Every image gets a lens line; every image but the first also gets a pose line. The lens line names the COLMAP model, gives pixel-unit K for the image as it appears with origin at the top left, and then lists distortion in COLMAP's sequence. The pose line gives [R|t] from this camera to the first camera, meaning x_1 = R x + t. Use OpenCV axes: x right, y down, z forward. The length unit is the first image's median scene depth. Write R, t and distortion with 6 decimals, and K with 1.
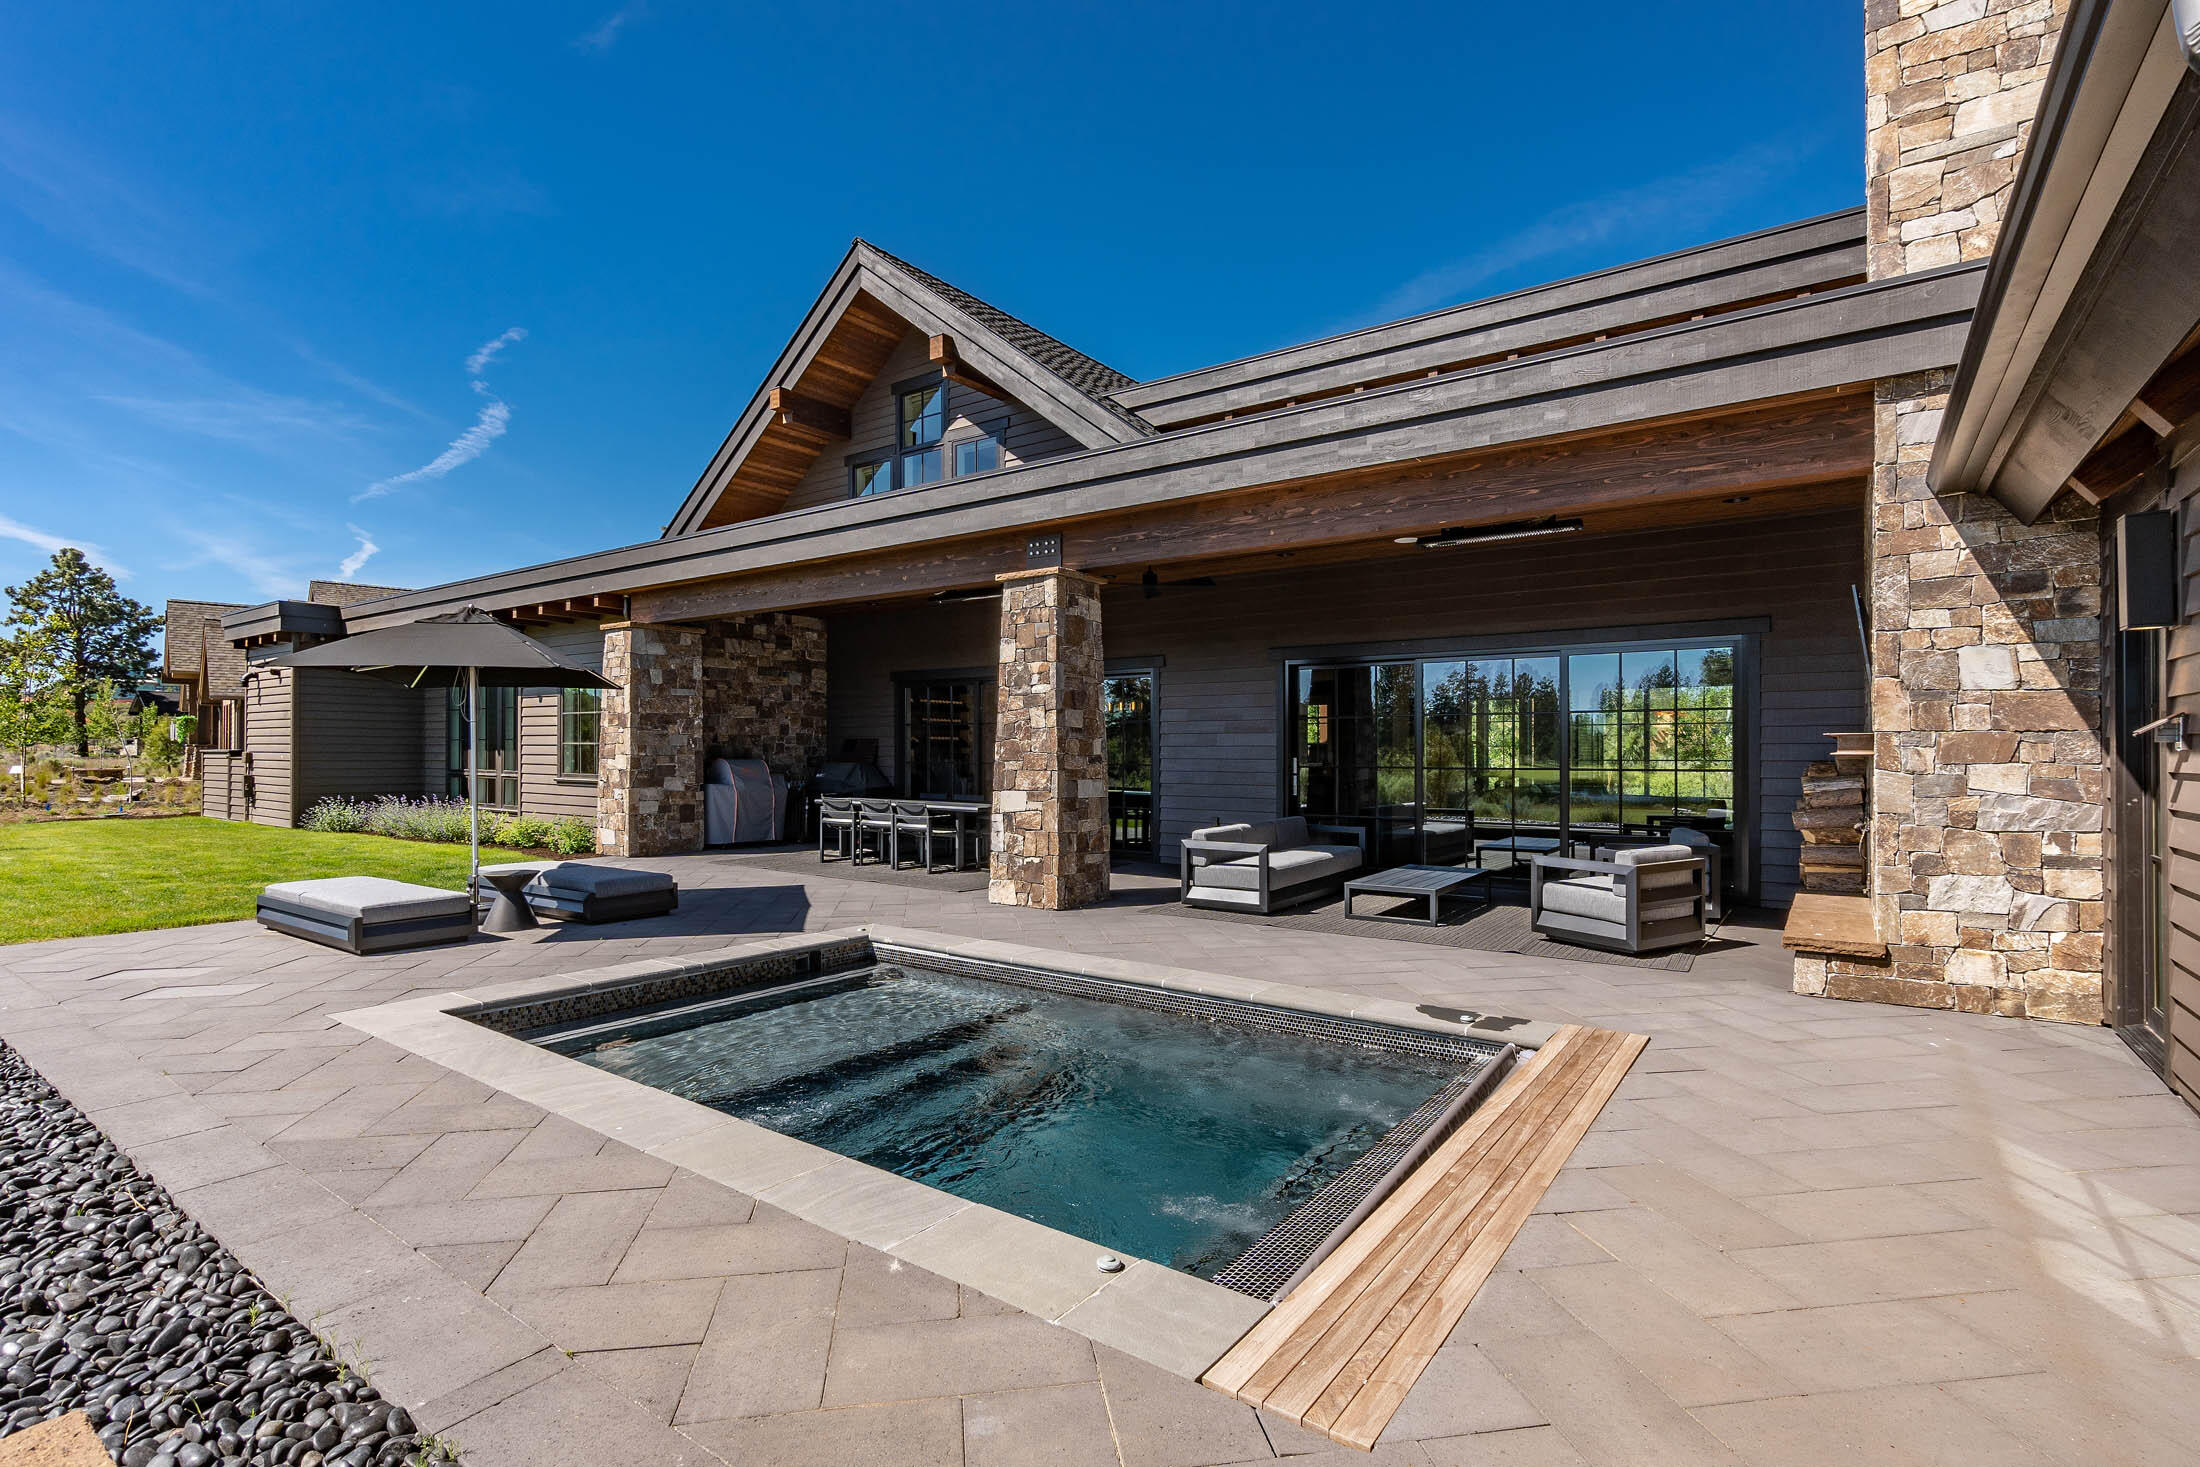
lens RADIAL K [[1027.1, 0, 1100.0], [0, 1027.1, 733.5], [0, 0, 1]] dist [-0.001491, -0.000339]
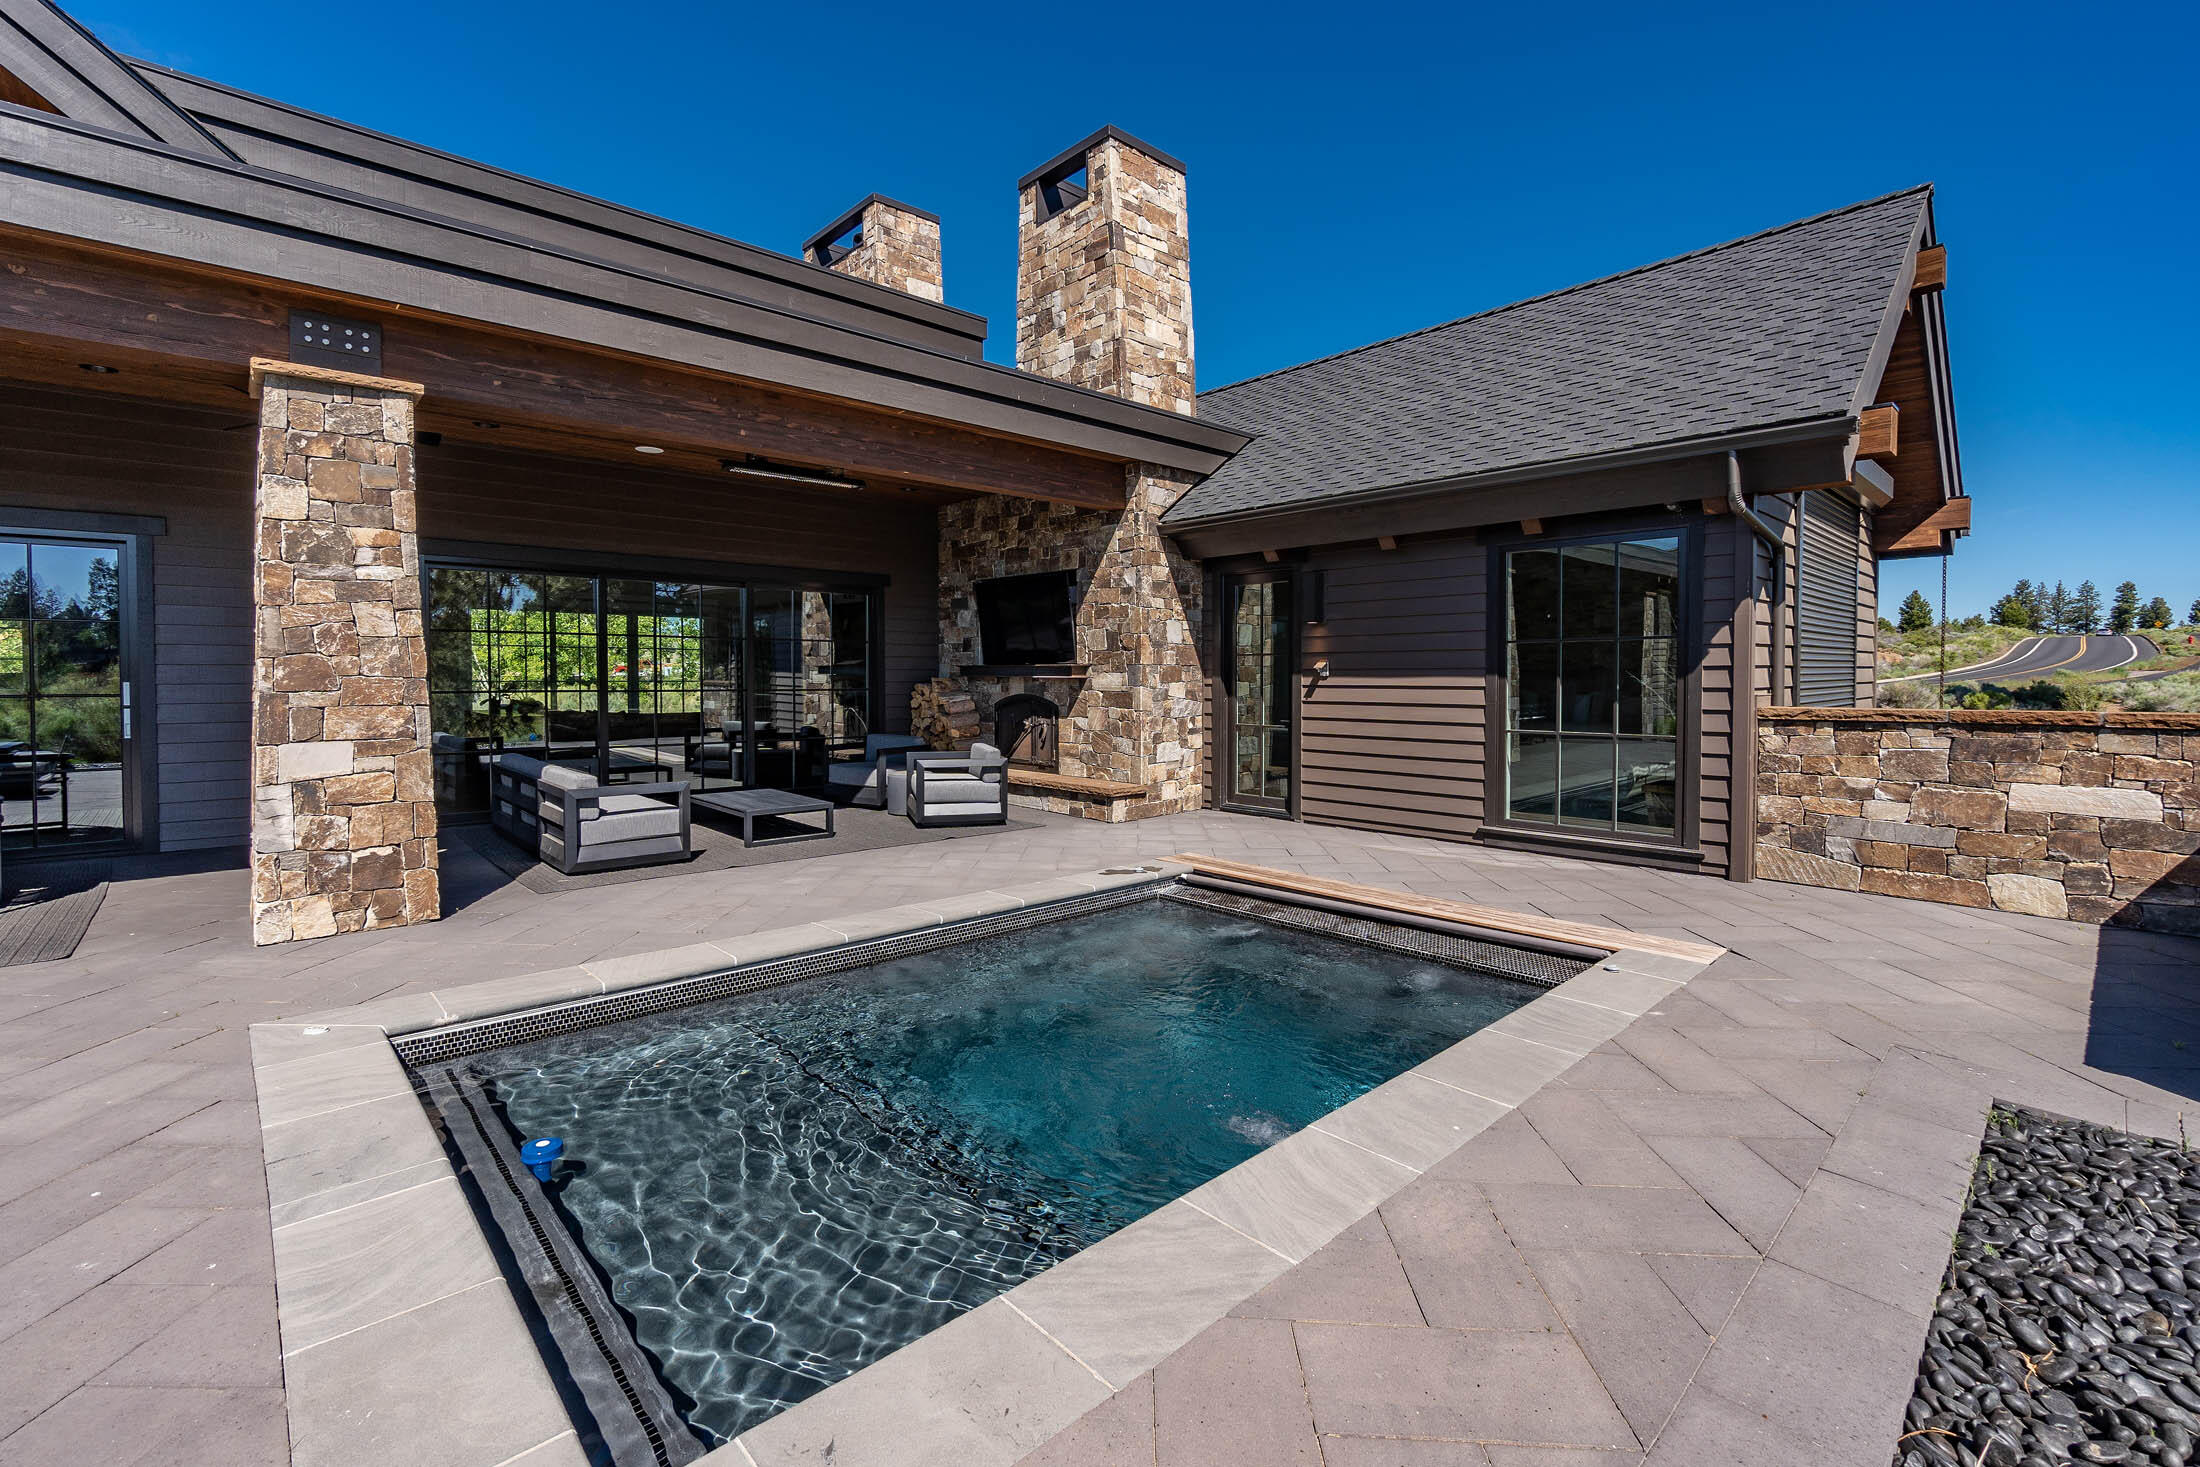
lens RADIAL K [[952.0, 0, 1096.5], [0, 952.0, 690.4], [0, 0, 1]] dist [-0.034673, -0.000085]
pose [[0.196376, -0.016835, 0.980384, -0.551157], [-0.021061, 0.999550, 0.021383, 0.006068], [-0.980302, -0.024847, 0.195933, 0.494433]]
